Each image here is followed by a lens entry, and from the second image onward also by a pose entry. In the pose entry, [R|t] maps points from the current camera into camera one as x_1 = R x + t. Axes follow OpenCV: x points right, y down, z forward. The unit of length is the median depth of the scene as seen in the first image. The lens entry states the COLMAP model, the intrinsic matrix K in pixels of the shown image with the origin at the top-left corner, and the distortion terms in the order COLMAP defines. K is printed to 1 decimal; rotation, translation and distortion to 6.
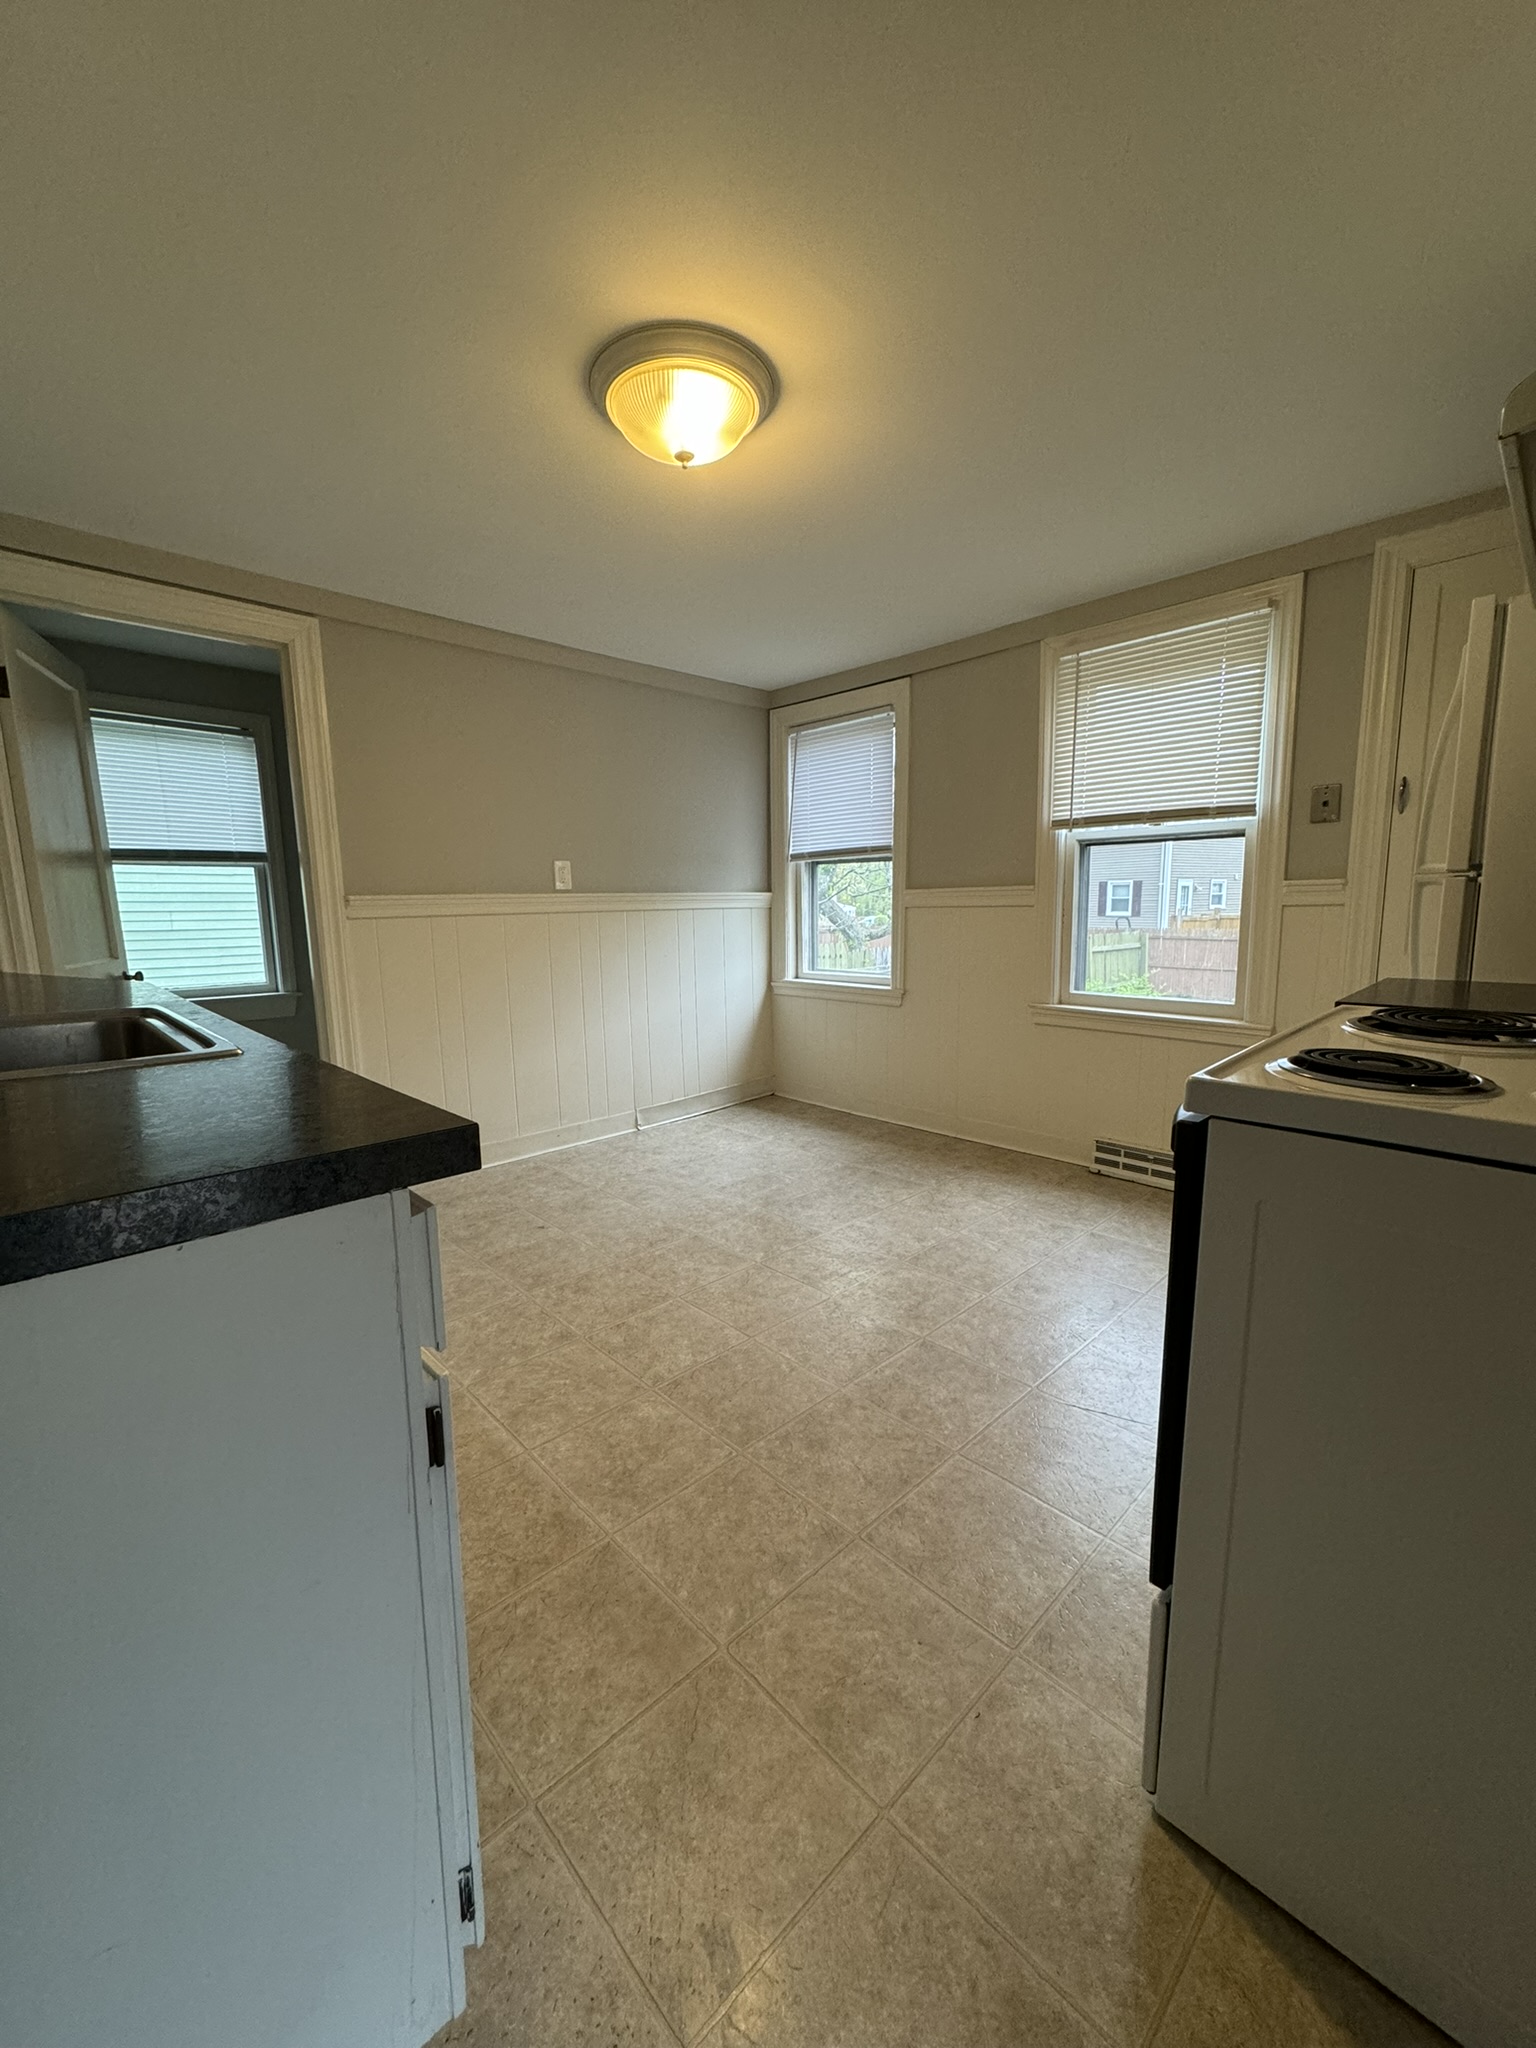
lens RADIAL K [[815.3, 0, 772.5], [0, 815.3, 1024.2], [0, 0, 1]] dist [-0.002686, 0.000793]
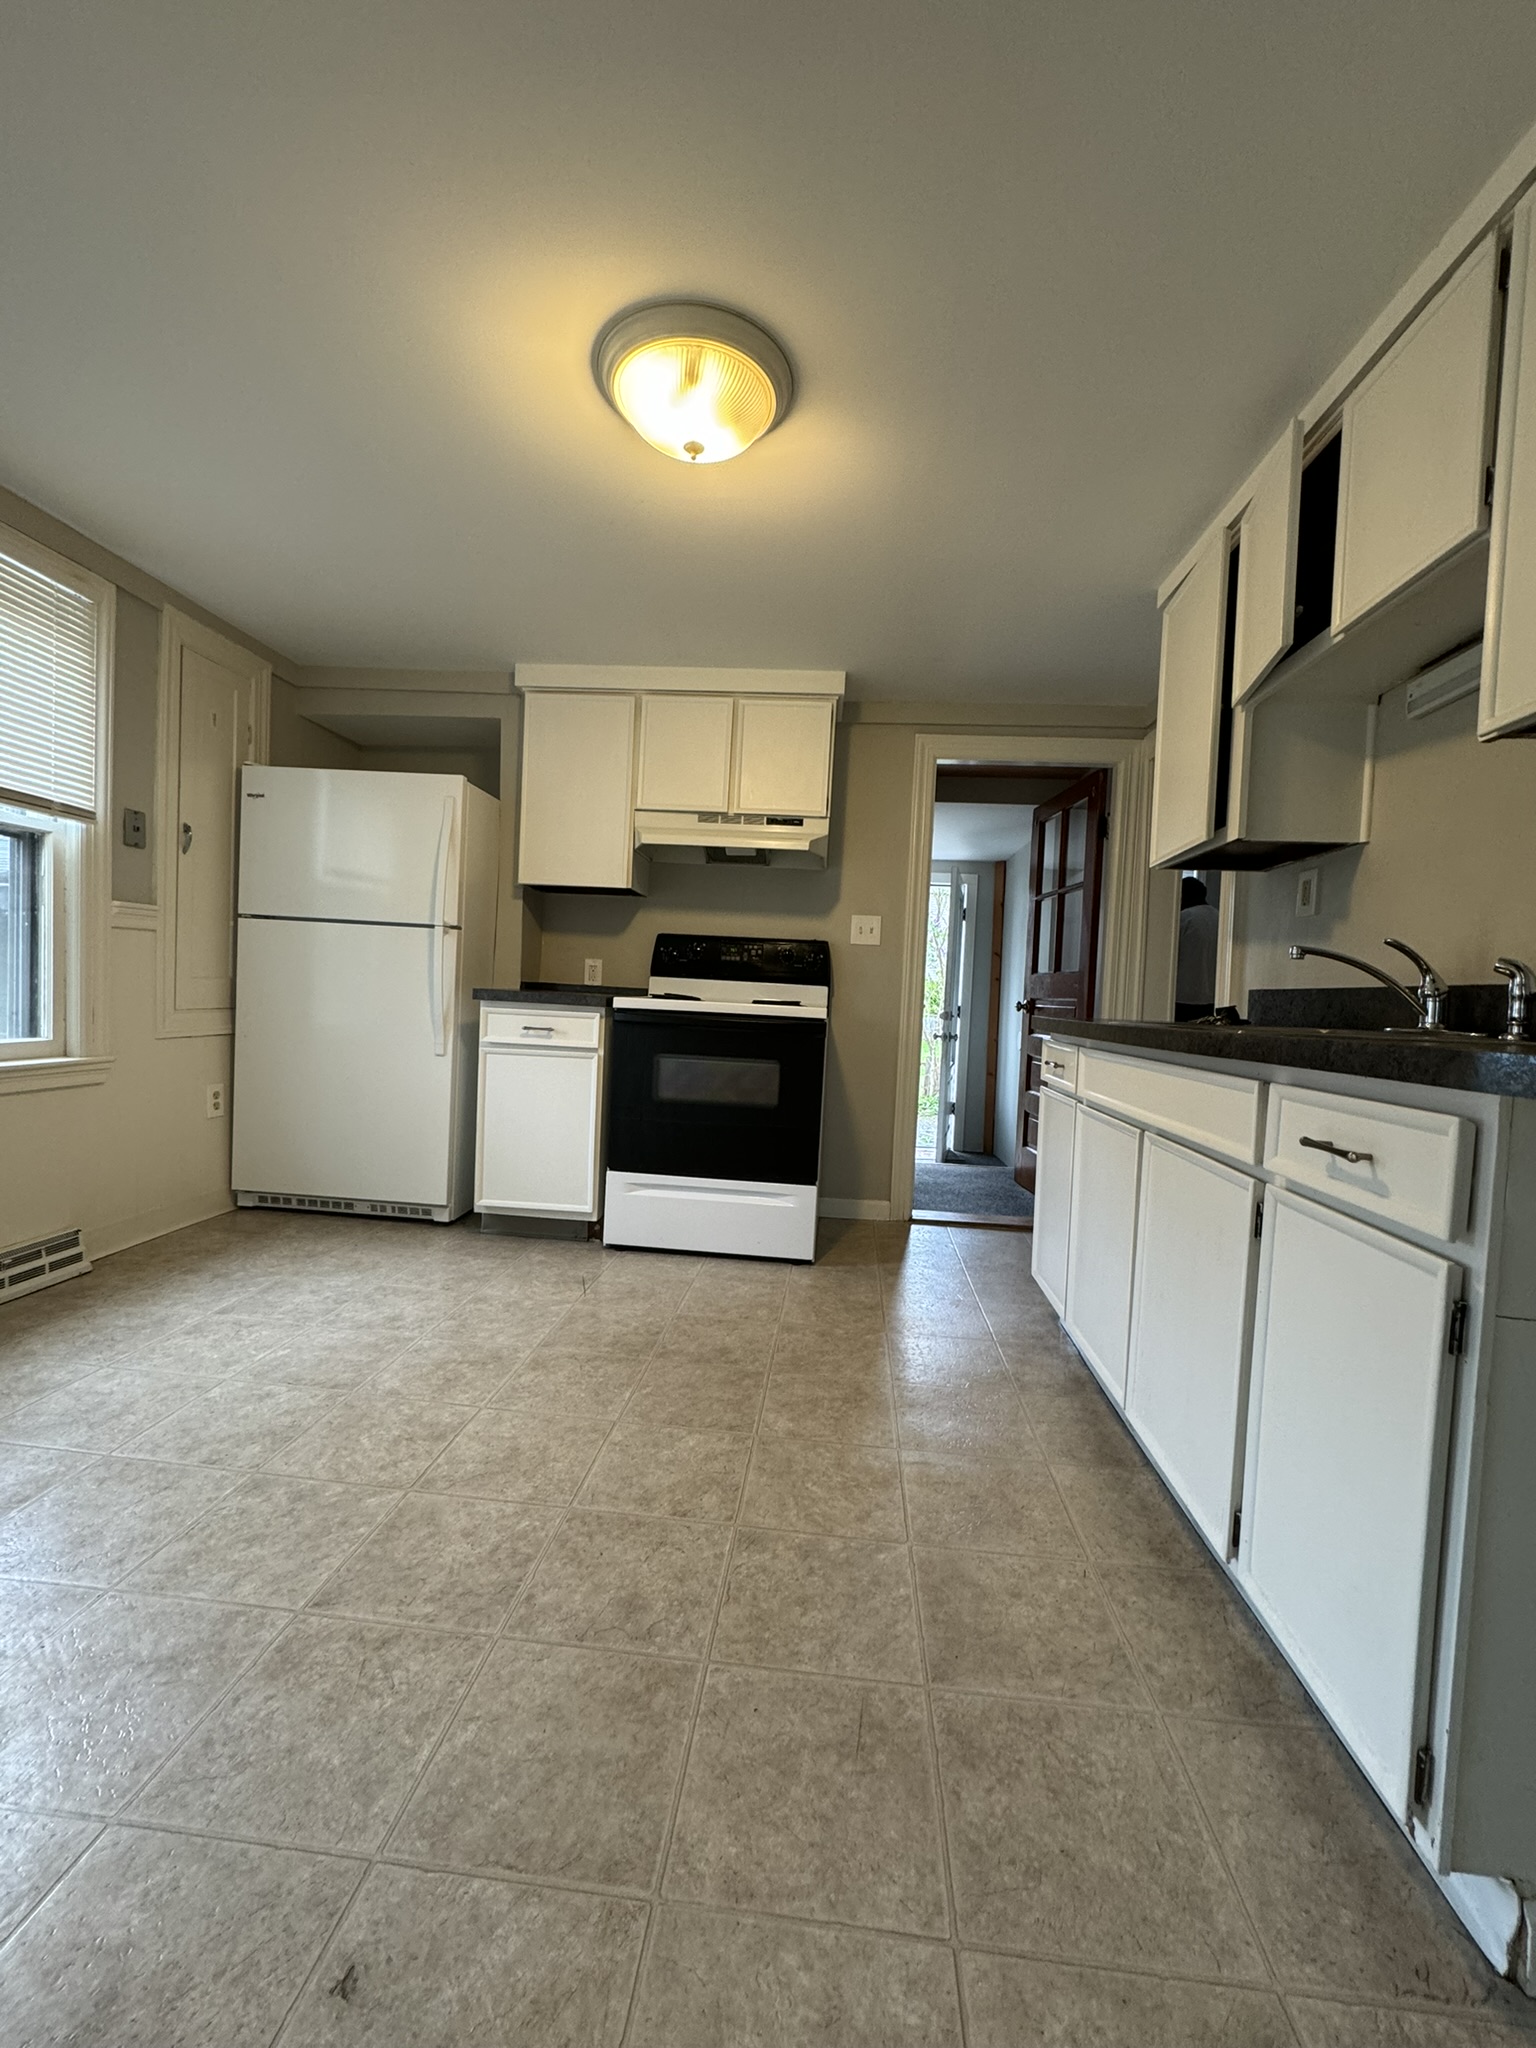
lens RADIAL K [[815.3, 0, 772.5], [0, 815.3, 1024.2], [0, 0, 1]] dist [-0.002686, 0.000793]
pose [[-0.655758, -0.049405, 0.753353, -0.594024], [0.074056, 0.988835, 0.129310, -0.101218], [-0.751330, 0.140586, -0.644778, 1.068207]]
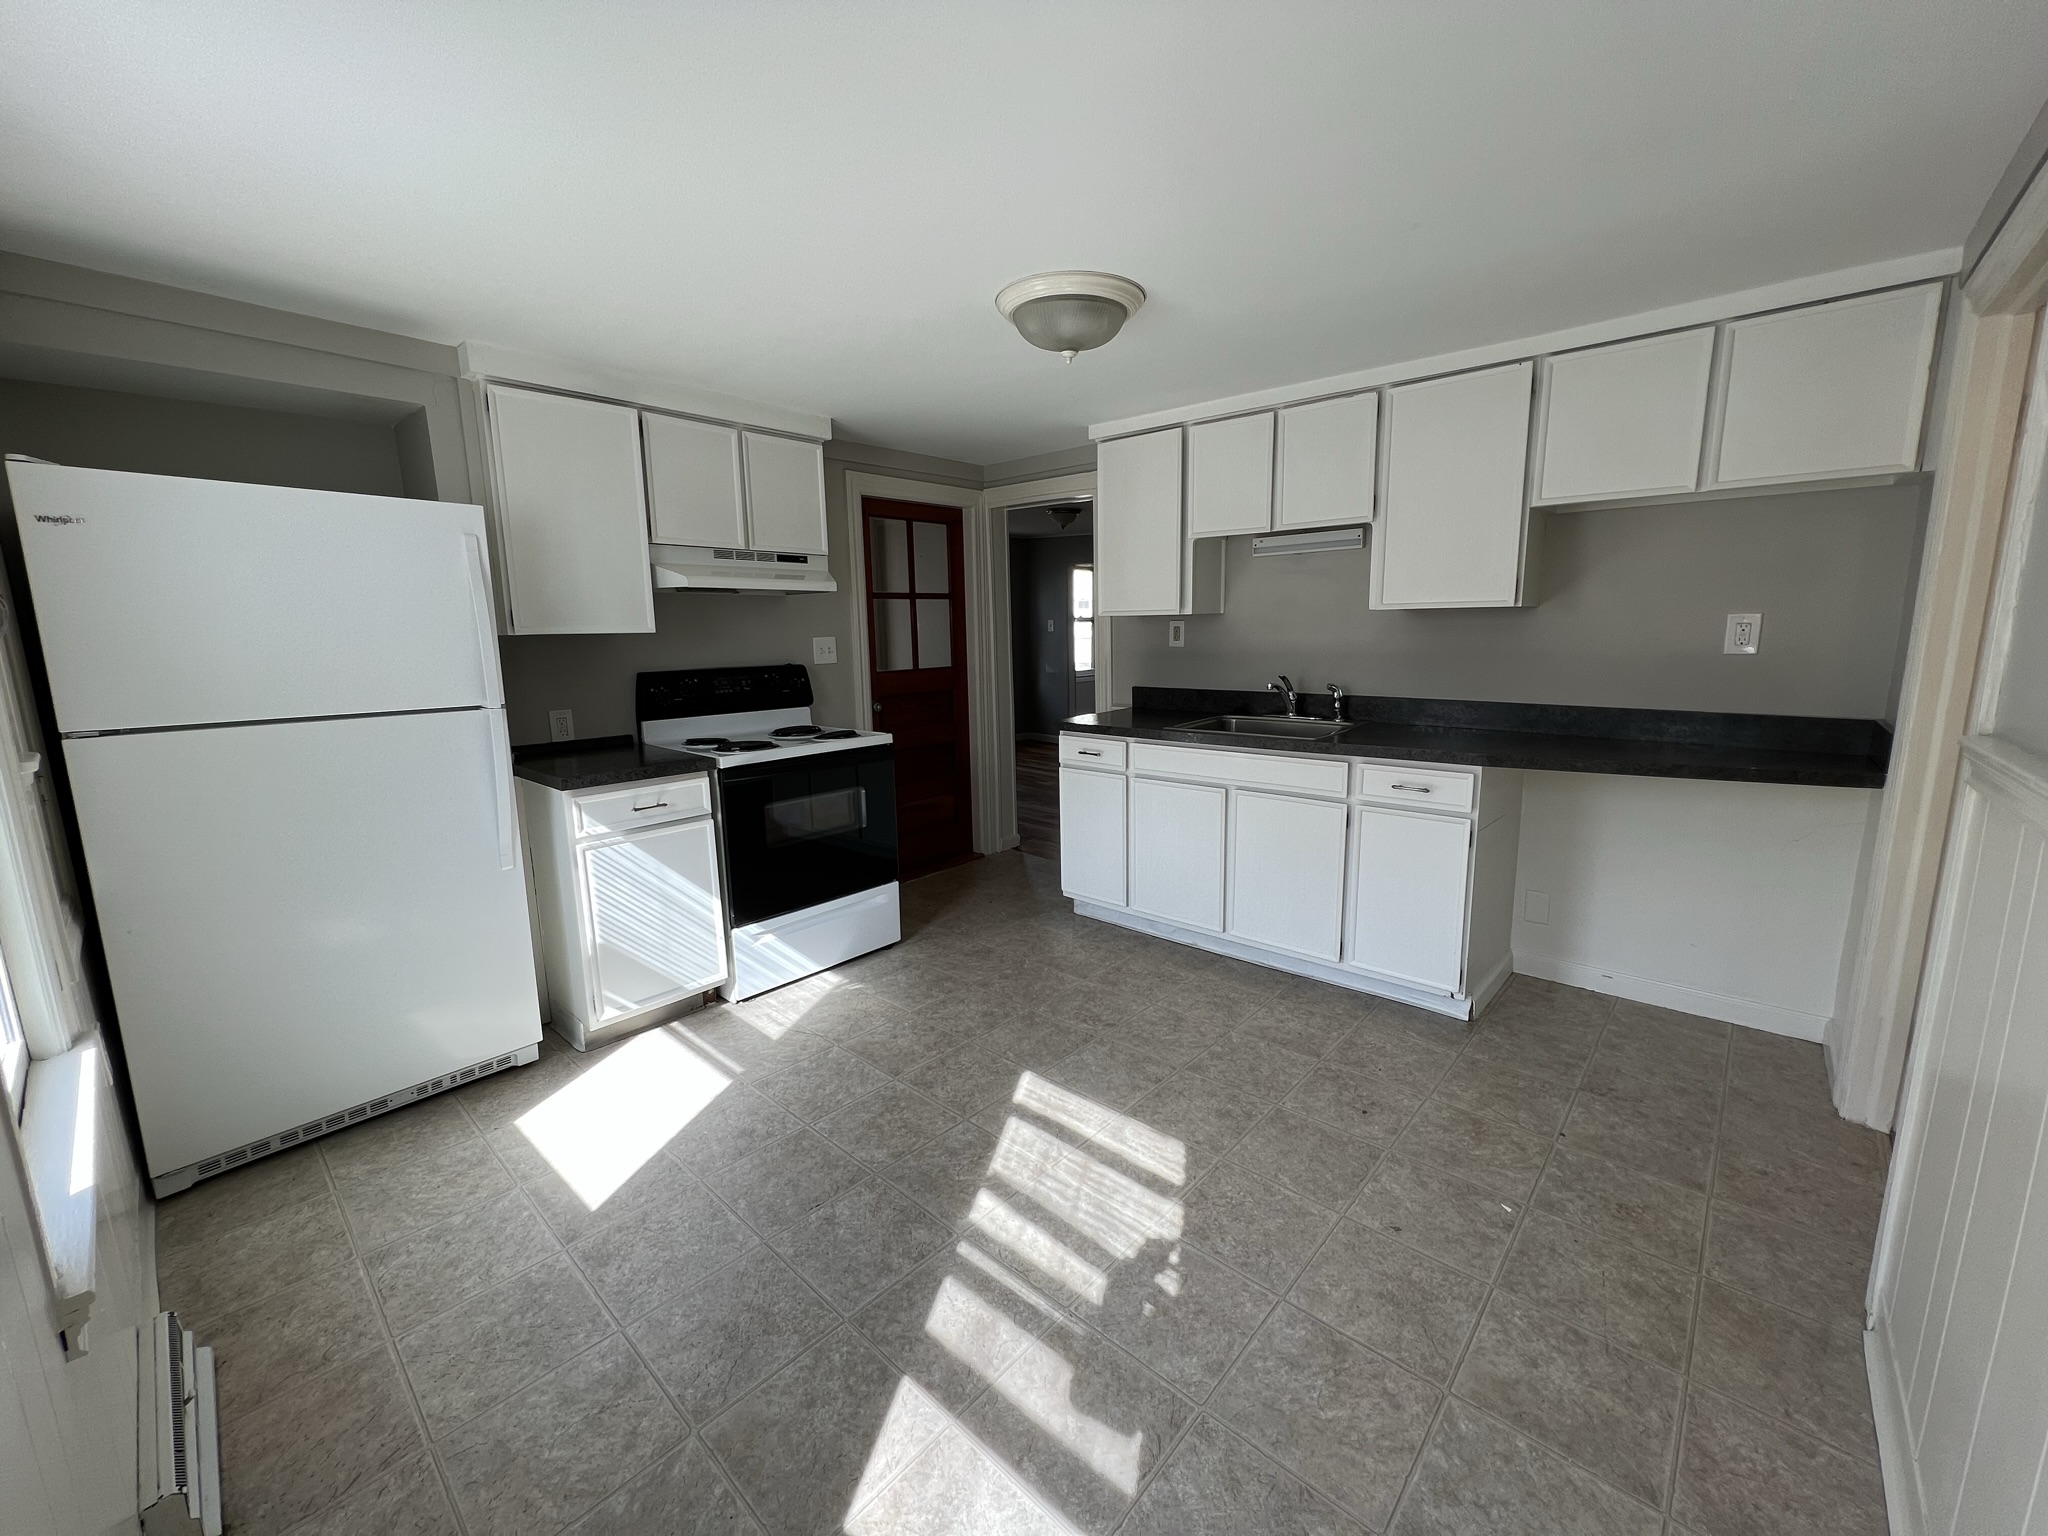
lens RADIAL K [[813.5, 0, 1024.0], [0, 813.5, 768.0], [0, 0, 1]] dist [0.000527, 0.000015]
pose [[-0.997401, 0.039434, -0.060297, 0.039377], [0.018036, 0.946928, 0.320940, -0.327908], [0.069753, 0.319018, -0.945178, 1.540494]]
